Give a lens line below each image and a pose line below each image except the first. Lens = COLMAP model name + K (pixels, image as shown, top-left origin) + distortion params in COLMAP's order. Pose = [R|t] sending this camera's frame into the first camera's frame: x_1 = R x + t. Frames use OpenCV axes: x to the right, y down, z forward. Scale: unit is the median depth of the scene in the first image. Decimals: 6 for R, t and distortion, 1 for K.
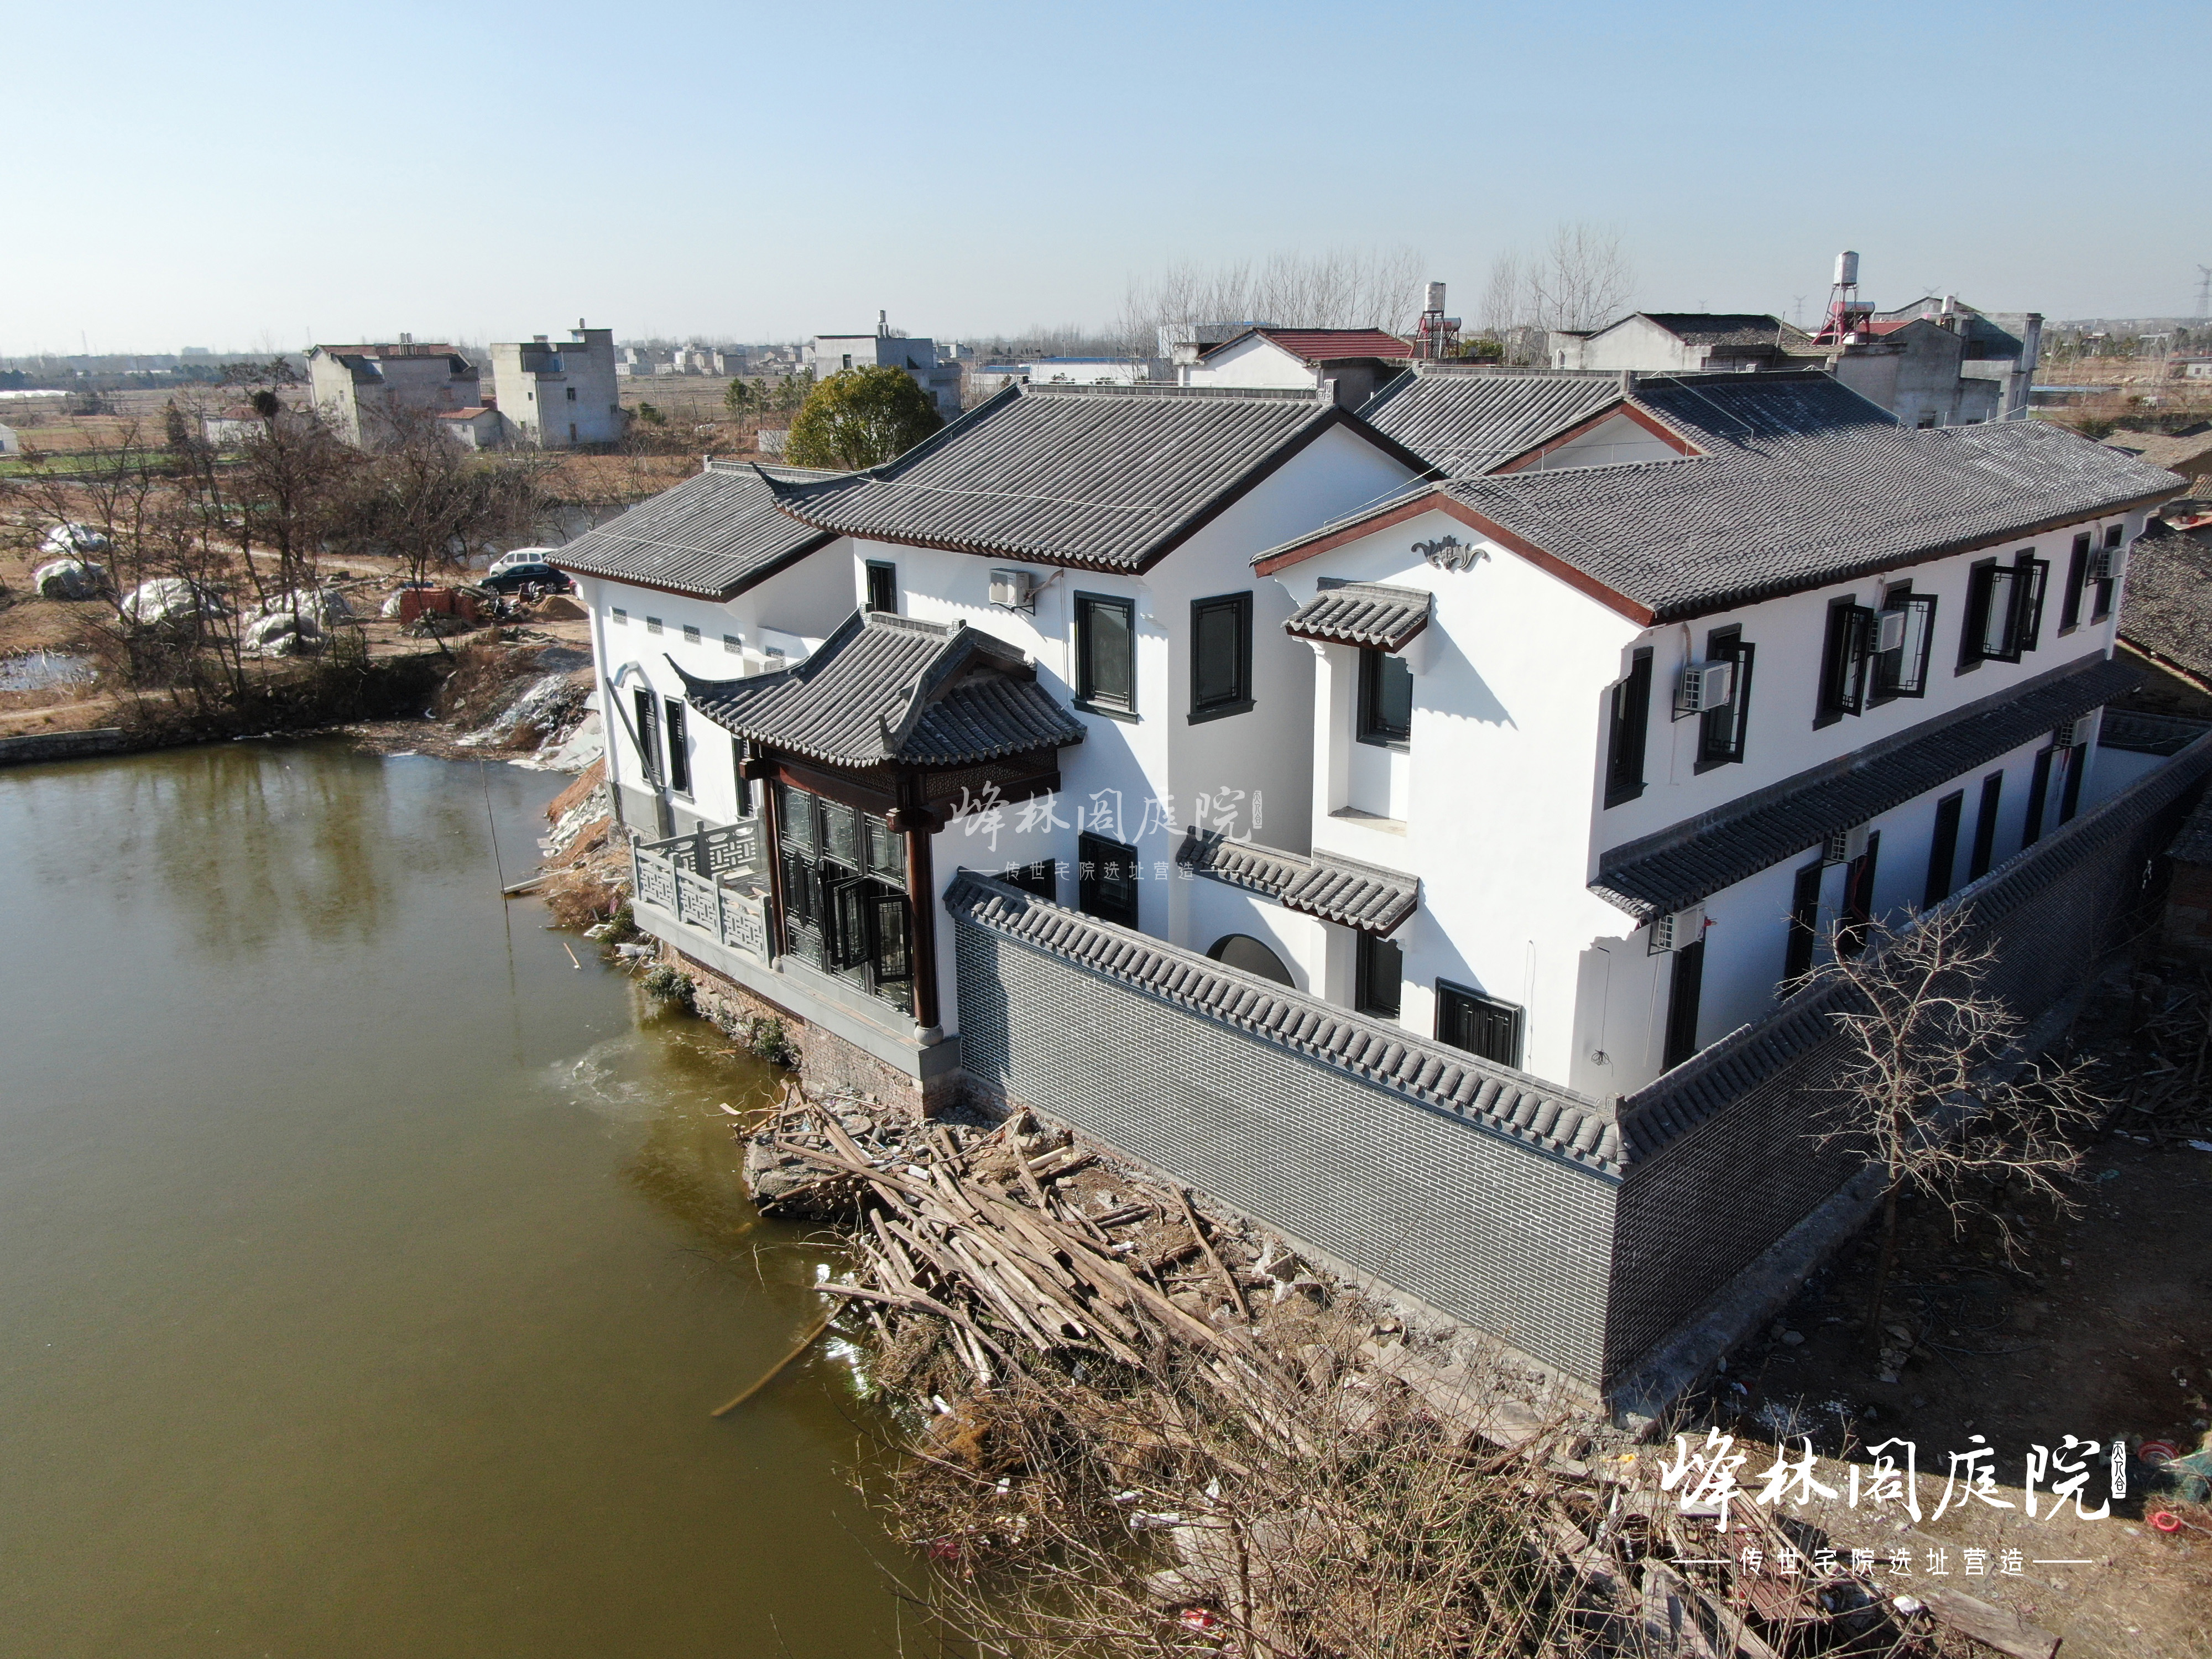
lens RADIAL K [[1586.5, 0, 1116.1], [0, 1586.5, 816.0], [0, 0, 1]] dist [-0.013178, 0.002882]
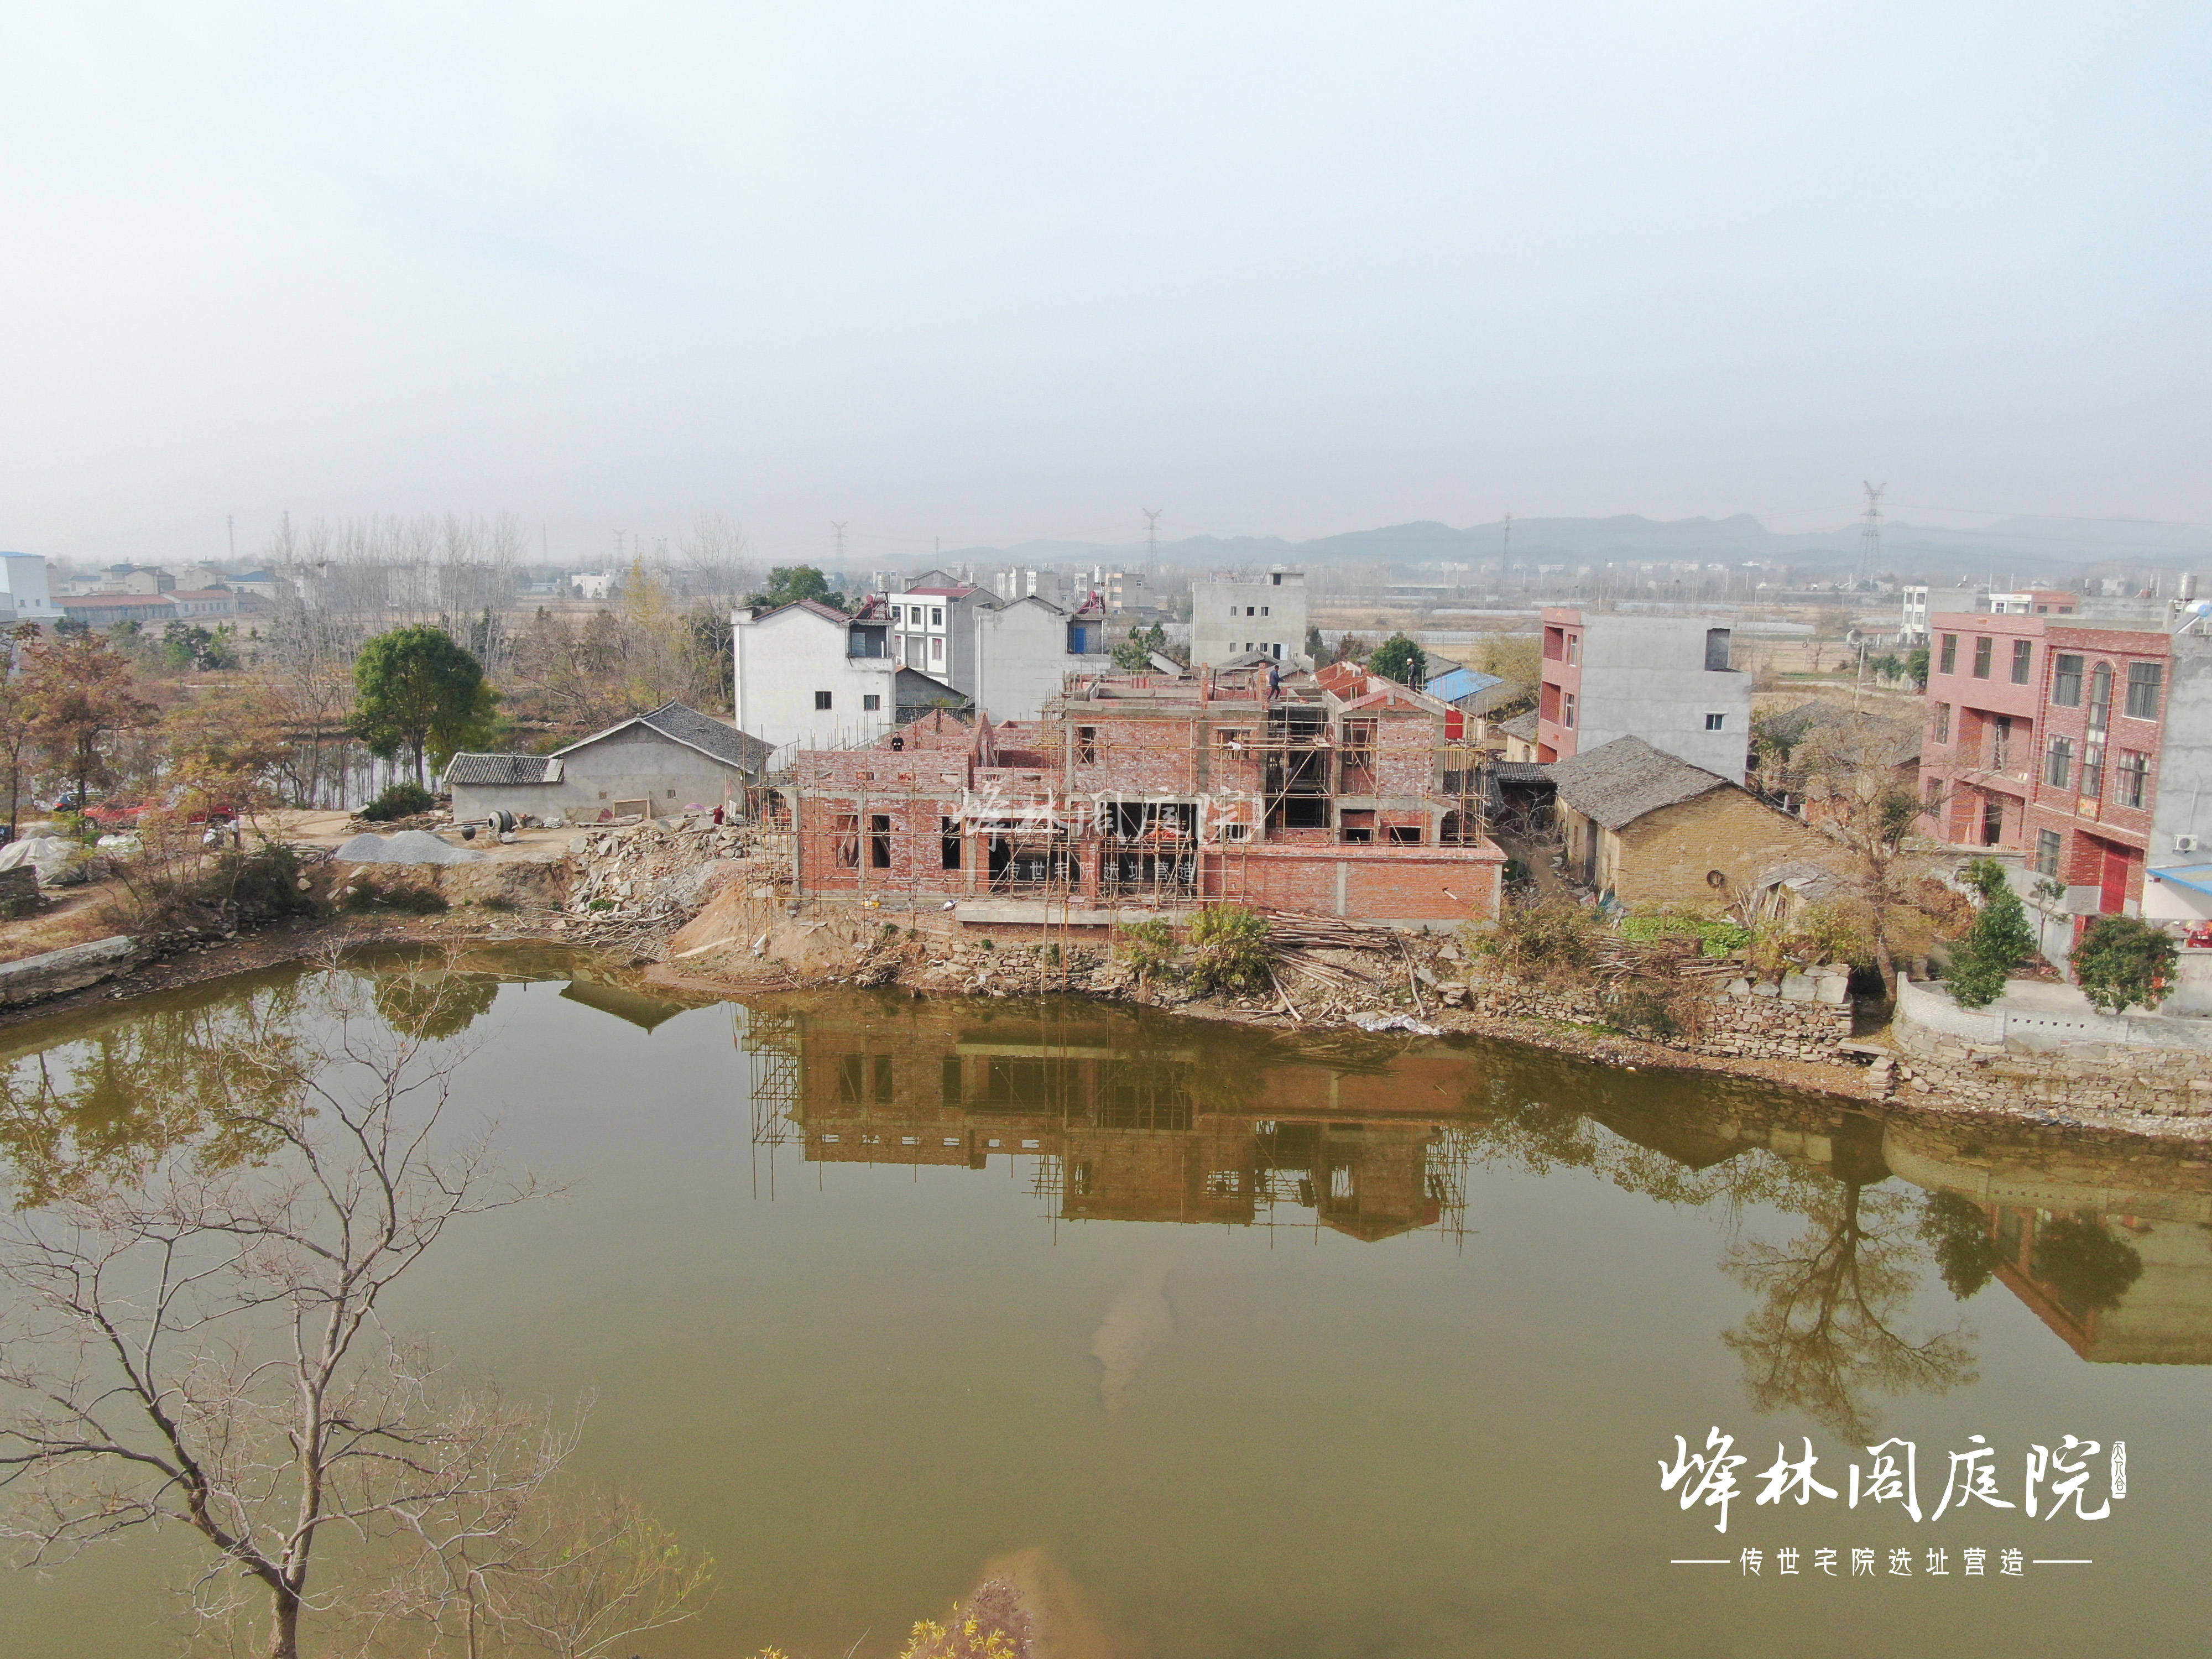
lens RADIAL K [[1586.5, 0, 1112.8], [0, 1586.5, 824.0], [0, 0, 1]] dist [-0.013178, 0.002882]
pose [[0.716657, -0.088367, 0.691805, -2.006945], [0.182158, 0.981225, -0.063367, 0.147984], [-0.673217, 0.171430, 0.719299, -0.733882]]
